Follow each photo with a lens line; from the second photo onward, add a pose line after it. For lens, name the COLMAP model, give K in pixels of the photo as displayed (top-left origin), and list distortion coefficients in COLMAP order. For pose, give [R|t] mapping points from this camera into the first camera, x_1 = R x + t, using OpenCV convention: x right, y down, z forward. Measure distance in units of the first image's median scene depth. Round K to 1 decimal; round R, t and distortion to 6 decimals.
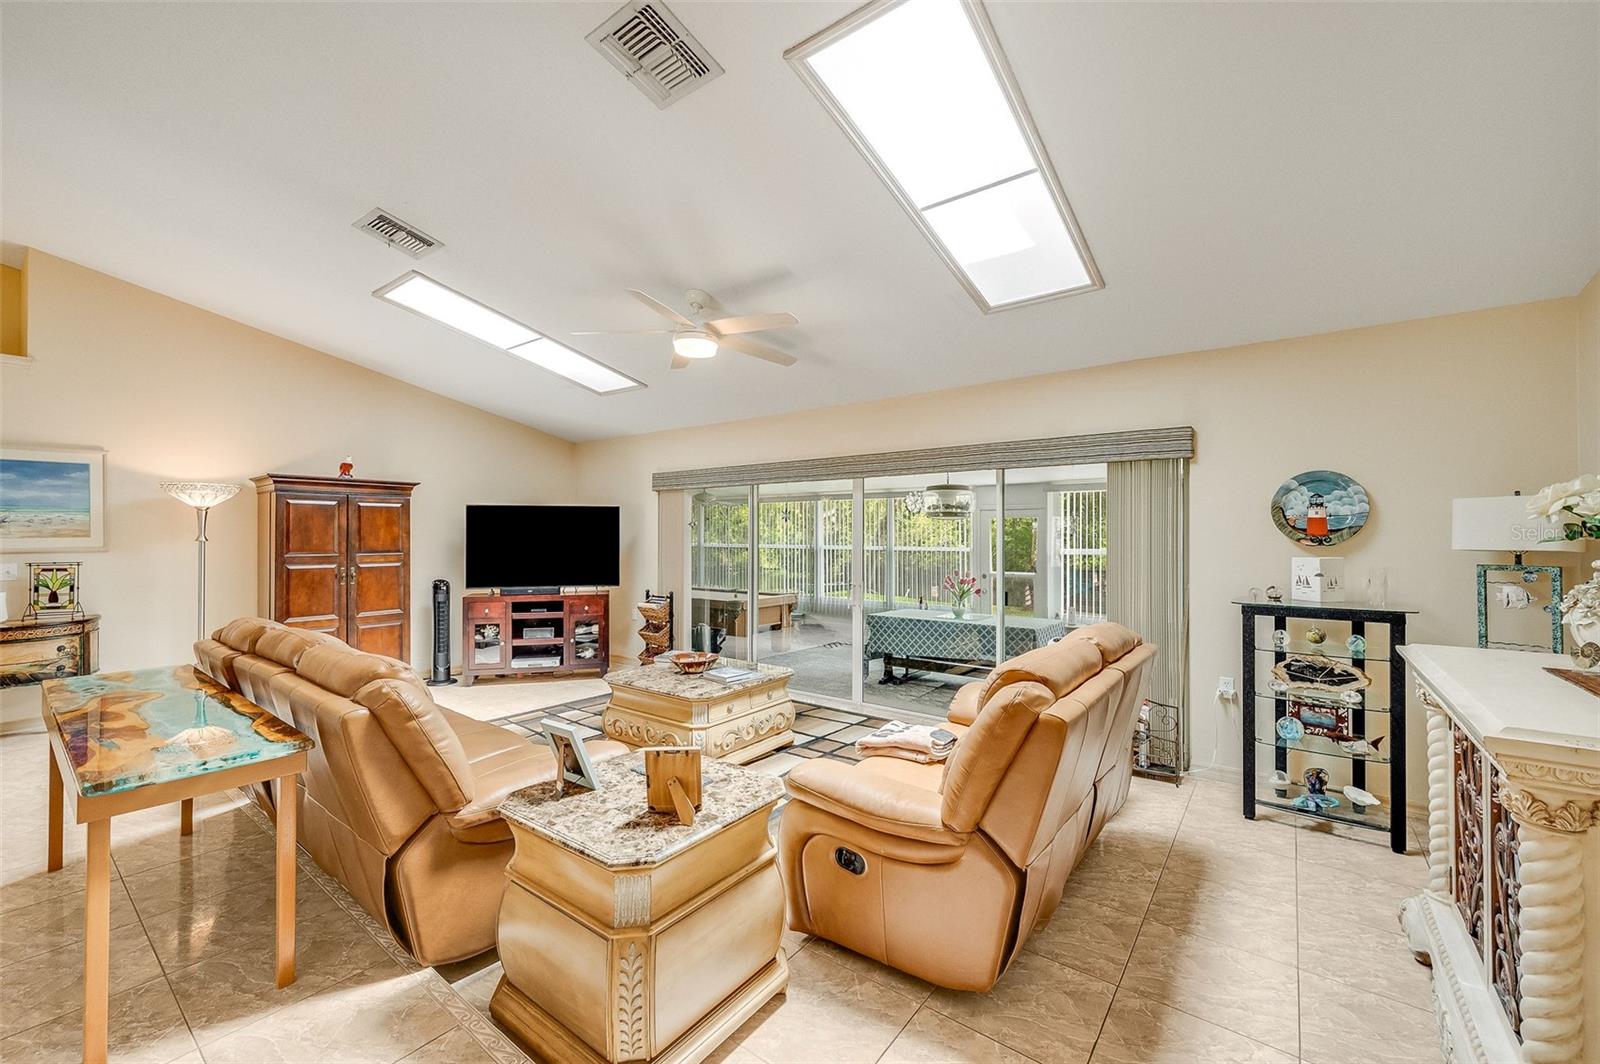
lens RADIAL K [[642.2, 0, 797.3], [0, 642.2, 532.7], [0, 0, 1]] dist [-0.000321, -0.000146]
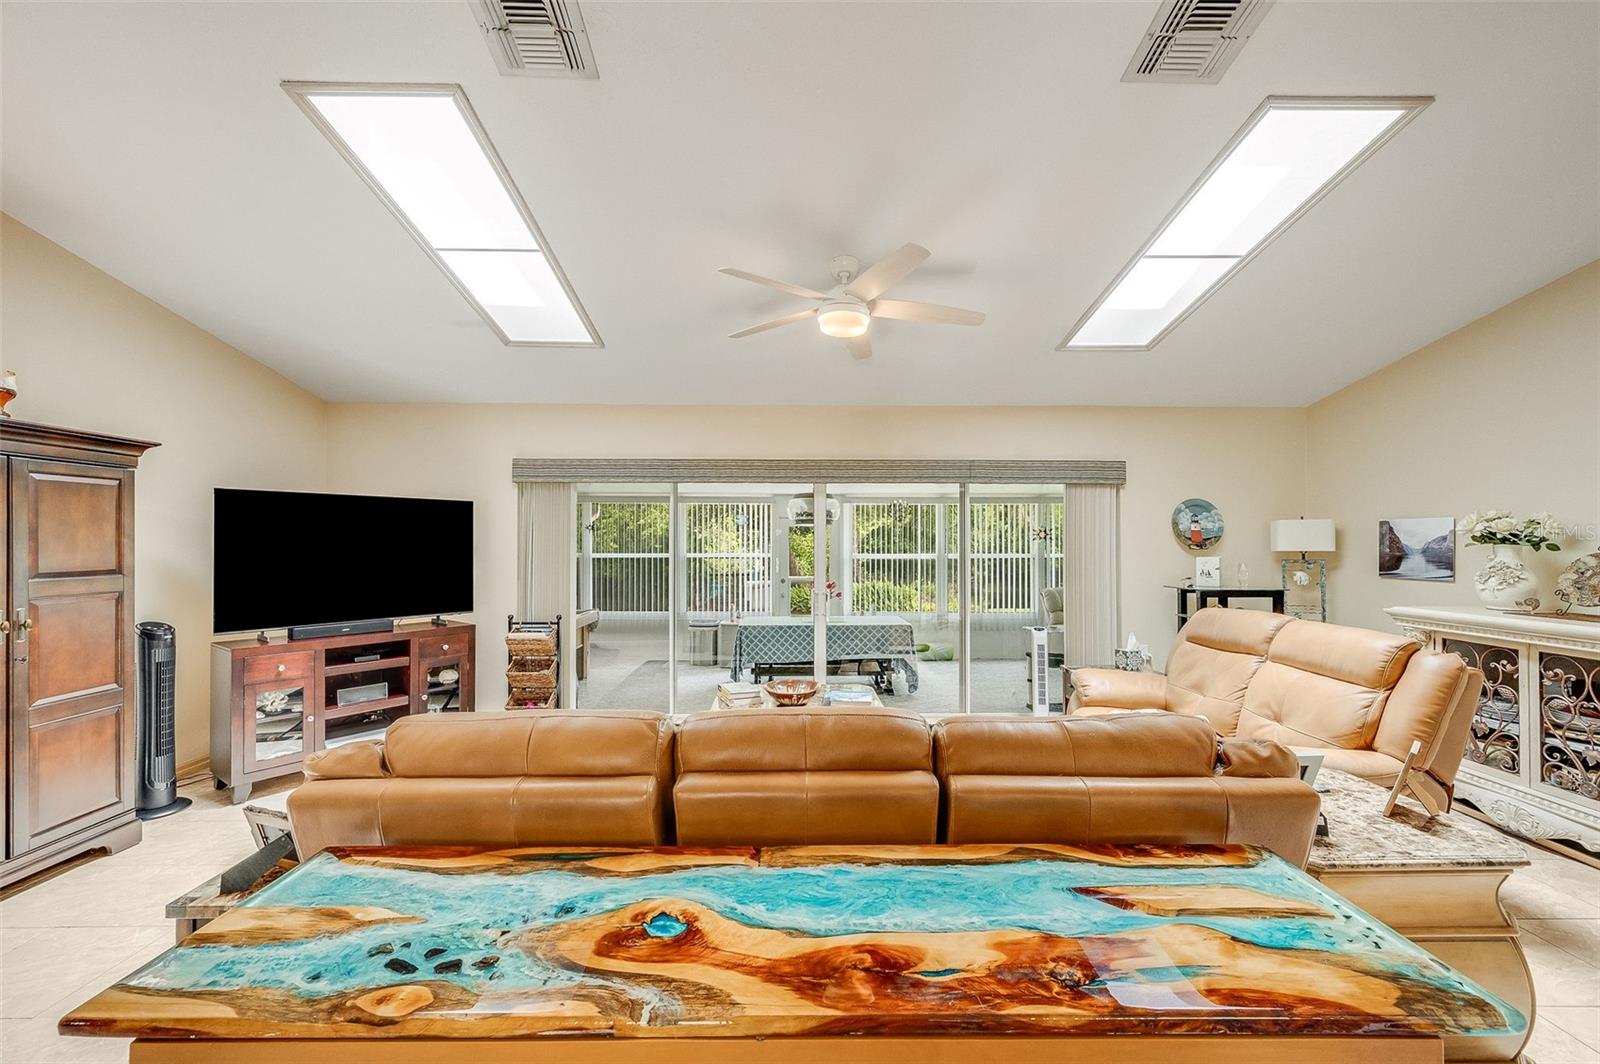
lens RADIAL K [[636.0, 0, 797.9], [0, 636.0, 537.4], [0, 0, 1]] dist [0.000471, 0.000175]
pose [[0.784179, 0.005289, 0.620512, -0.509793], [-0.002813, 0.999984, -0.004968, 0.001755], [-0.620528, 0.002150, 0.784181, 0.255759]]
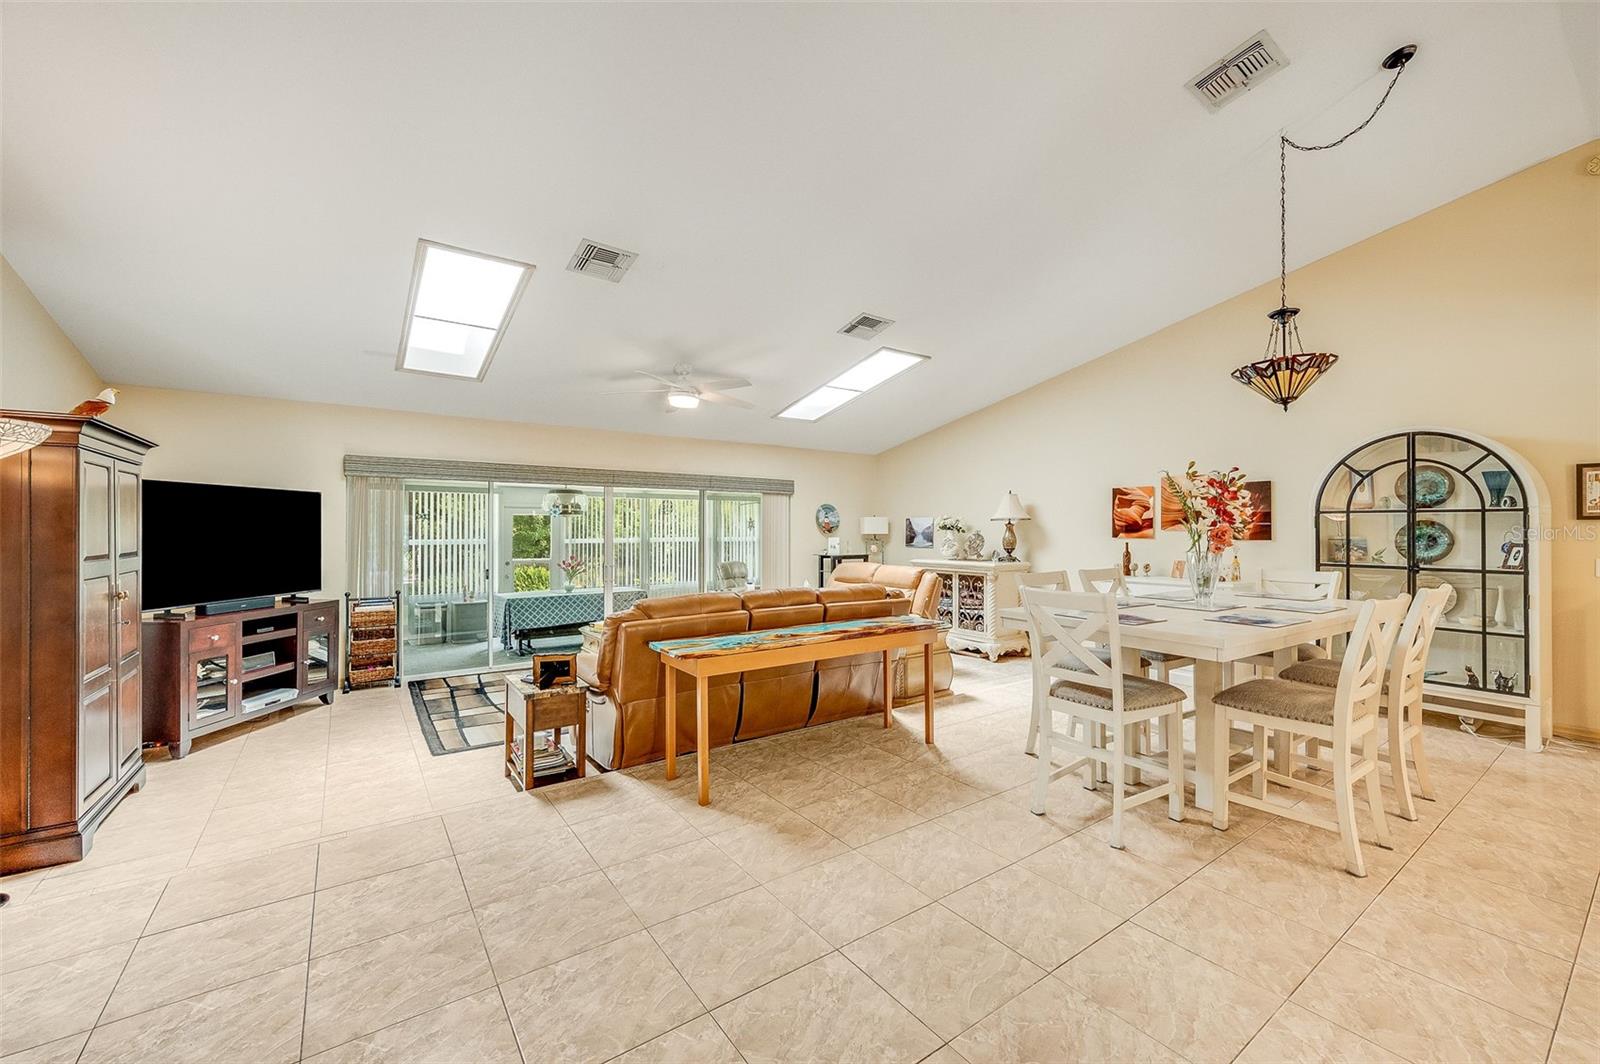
lens RADIAL K [[640.6, 0, 803.4], [0, 640.6, 525.7], [0, 0, 1]] dist [-0.001038, -0.000224]
pose [[0.286845, 0.005992, 0.957958, -1.030393], [-0.004747, 0.999977, -0.004833, 0.001944], [-0.957965, -0.003161, 0.286867, 0.217489]]
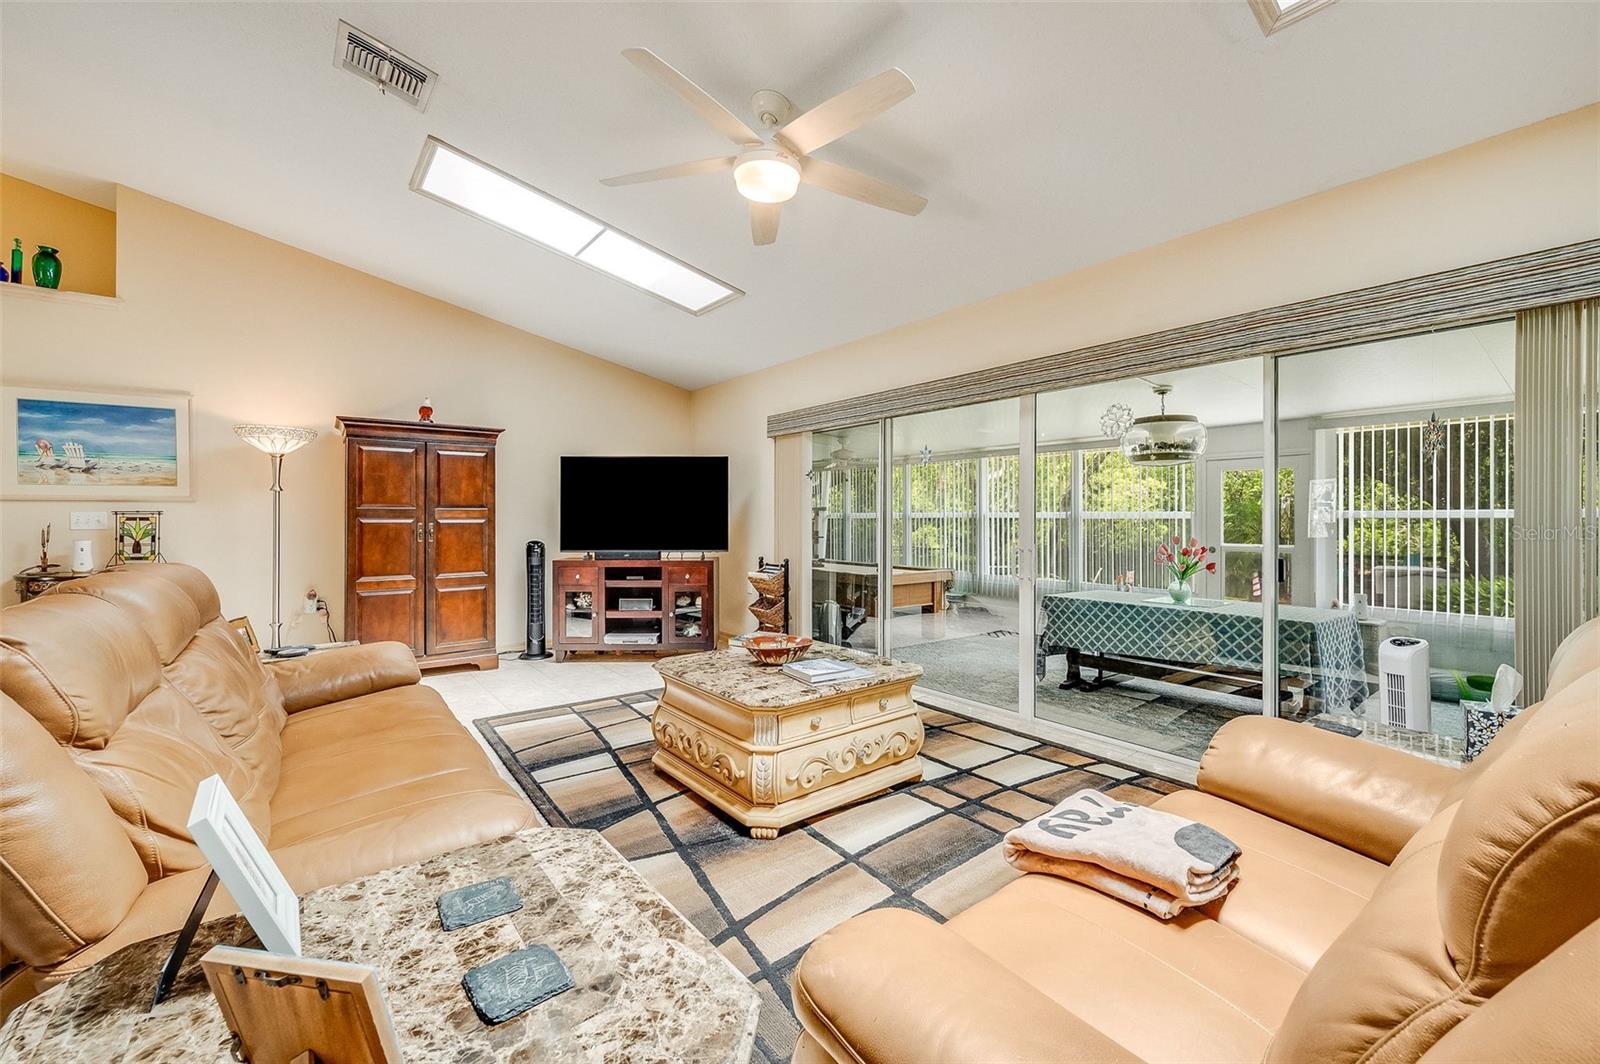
lens RADIAL K [[648.2, 0, 804.8], [0, 648.2, 518.1], [0, 0, 1]] dist [0.000449, -0.000368]
pose [[0.968744, -0.000166, -0.248062, 0.033219], [0.001151, 0.999992, 0.003825, 0.042427], [0.248059, -0.003991, 0.968737, 0.244512]]
